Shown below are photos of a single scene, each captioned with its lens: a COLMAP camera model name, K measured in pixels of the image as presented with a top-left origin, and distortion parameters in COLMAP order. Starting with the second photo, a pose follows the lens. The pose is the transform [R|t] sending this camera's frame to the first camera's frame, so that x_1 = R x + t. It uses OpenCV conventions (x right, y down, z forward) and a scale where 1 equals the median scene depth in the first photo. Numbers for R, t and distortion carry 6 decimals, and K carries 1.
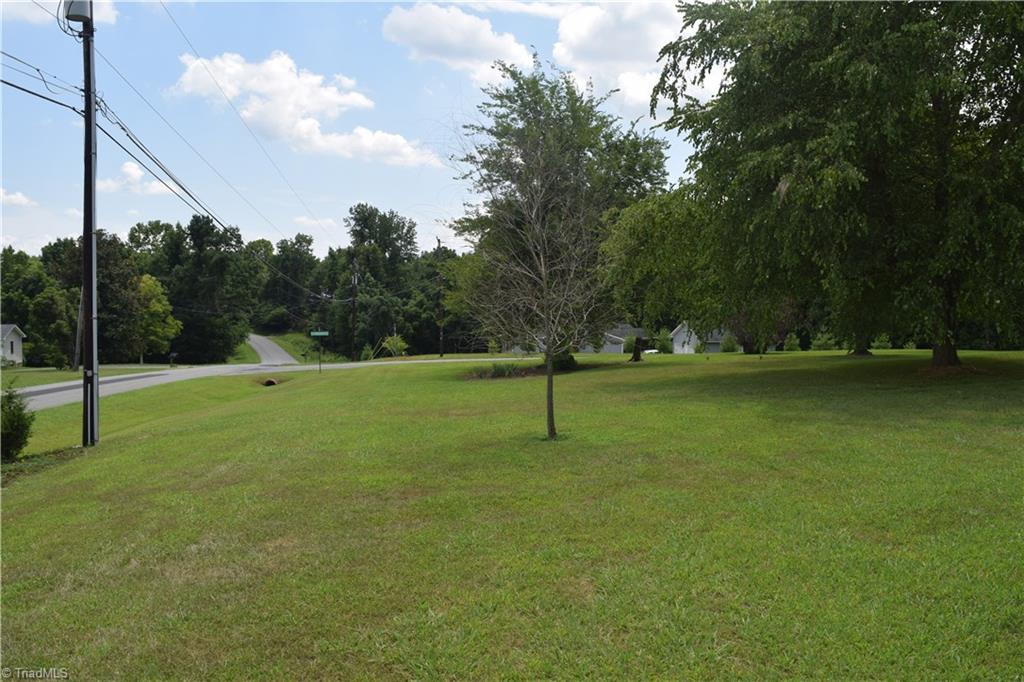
lens RADIAL K [[831.8, 0, 515.3], [0, 831.8, 339.0], [0, 0, 1]] dist [-0.067621, 0.018392]
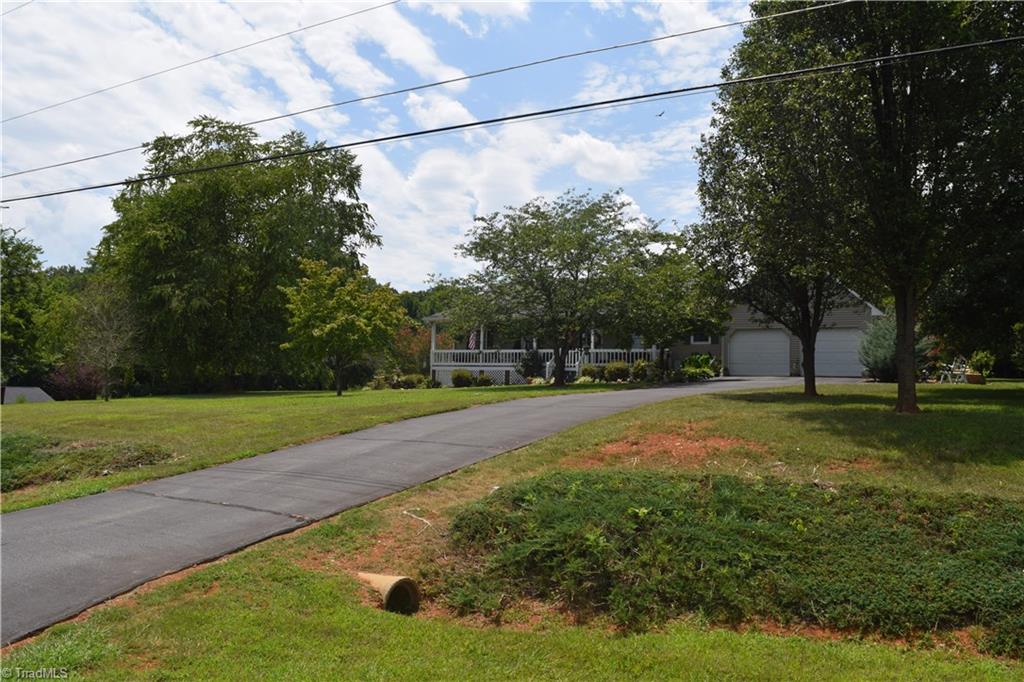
lens RADIAL K [[831.8, 0, 511.2], [0, 831.8, 340.4], [0, 0, 1]] dist [-0.067621, 0.018392]
pose [[0.651359, 0.053672, 0.756869, -0.744204], [0.017418, 0.996175, -0.085632, 0.118847], [-0.758570, 0.068960, 0.647932, -1.112782]]
